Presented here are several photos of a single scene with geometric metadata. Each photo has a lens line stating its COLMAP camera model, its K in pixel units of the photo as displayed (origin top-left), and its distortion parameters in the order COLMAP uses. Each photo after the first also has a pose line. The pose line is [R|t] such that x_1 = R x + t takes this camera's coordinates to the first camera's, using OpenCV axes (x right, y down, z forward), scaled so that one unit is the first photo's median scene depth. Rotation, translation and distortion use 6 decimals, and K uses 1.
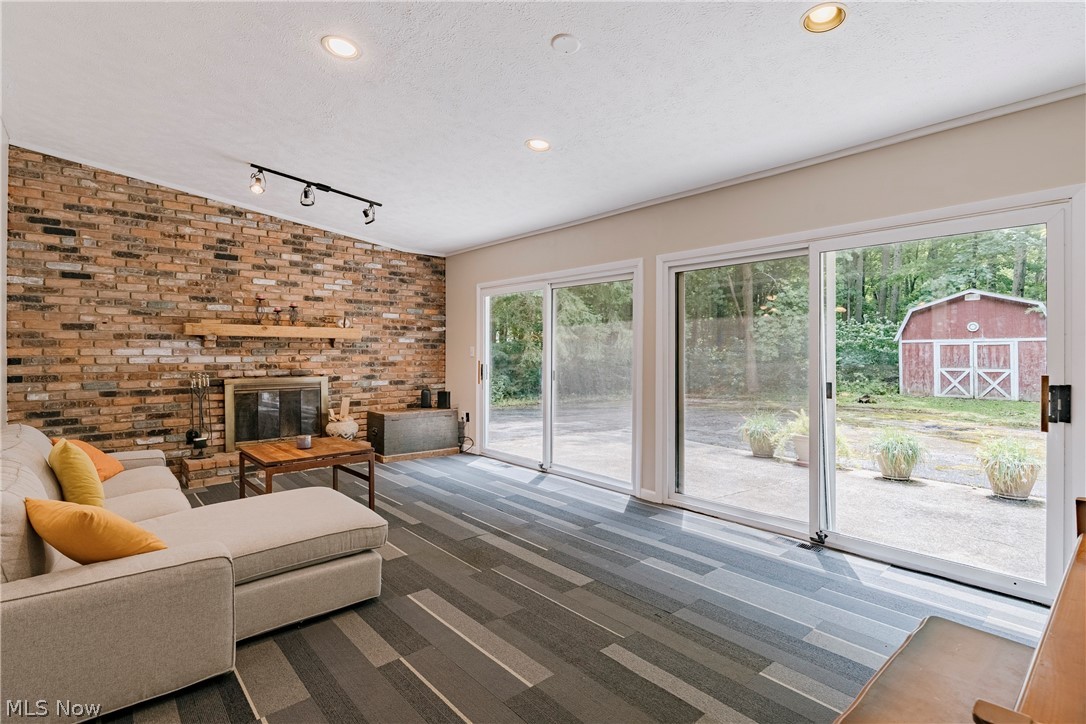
lens RADIAL K [[507.5, 0, 541.3], [0, 507.5, 349.5], [0, 0, 1]] dist [-0.009748, 0.002490]
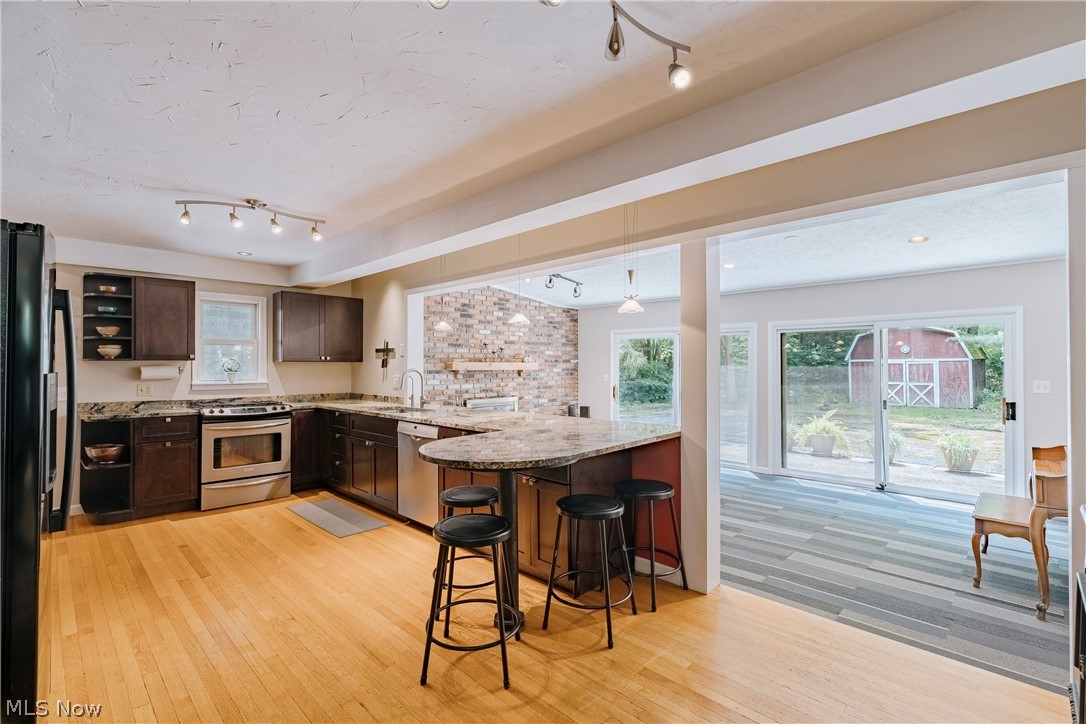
lens RADIAL K [[465.6, 0, 560.7], [0, 465.6, 360.6], [0, 0, 1]] dist [-0.007302, 0.000334]
pose [[0.995988, -0.001500, 0.089475, -0.468505], [0.002180, 0.999969, -0.007502, -0.043195], [-0.089461, 0.007667, 0.995961, -0.350574]]
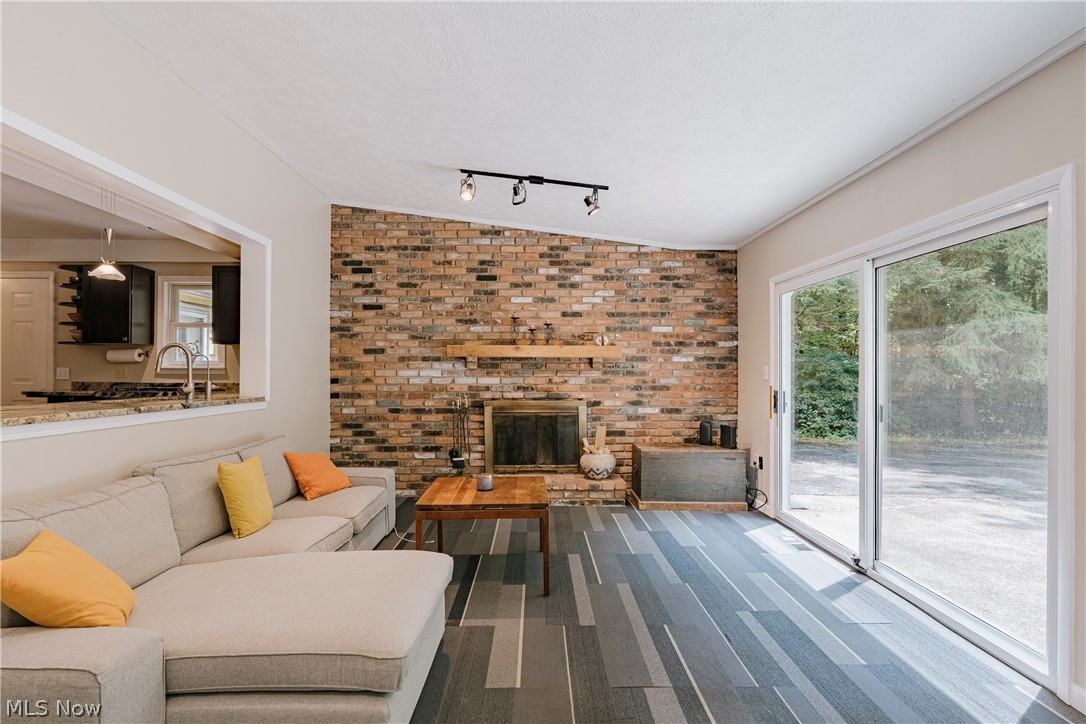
lens RADIAL K [[507.5, 0, 546.8], [0, 507.5, 367.0], [0, 0, 1]] dist [-0.009748, 0.002490]
pose [[0.768371, -0.005762, -0.639979, 0.106411], [0.002498, 0.999979, -0.006003, -0.001105], [0.640000, 0.003014, 0.768369, 0.305713]]
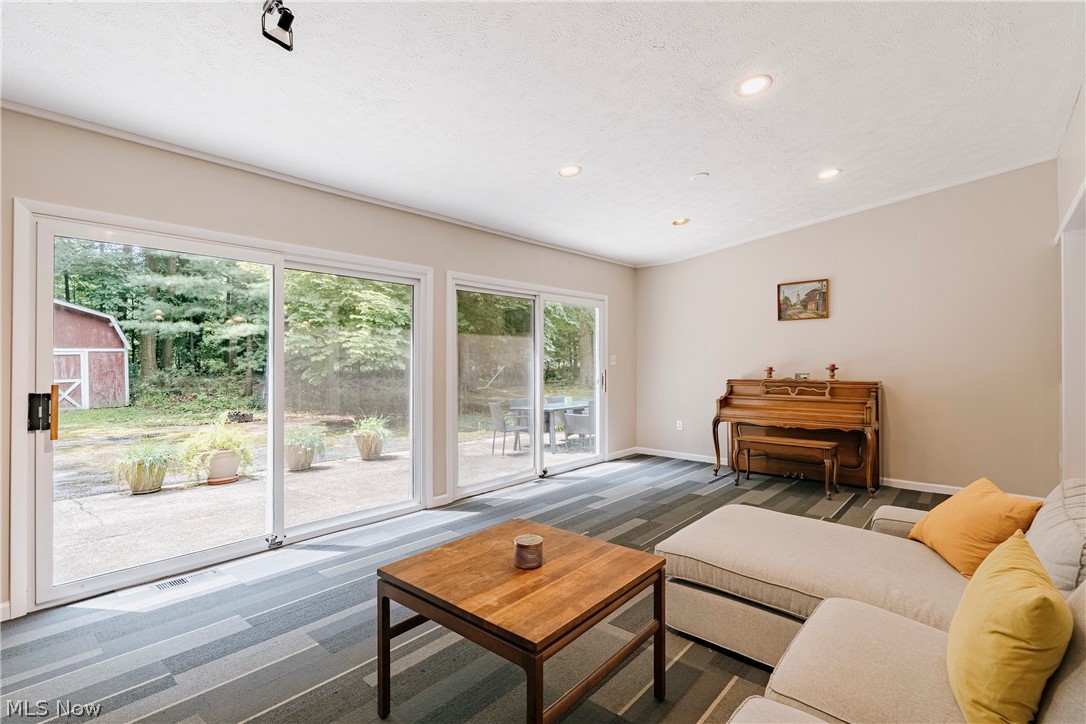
lens RADIAL K [[507.5, 0, 527.7], [0, 507.5, 370.3], [0, 0, 1]] dist [-0.009748, 0.002490]
pose [[-0.093014, -0.023690, 0.995383, -0.686456], [0.002800, 0.999707, 0.024055, -0.002106], [-0.995661, 0.005025, -0.092921, 0.759973]]
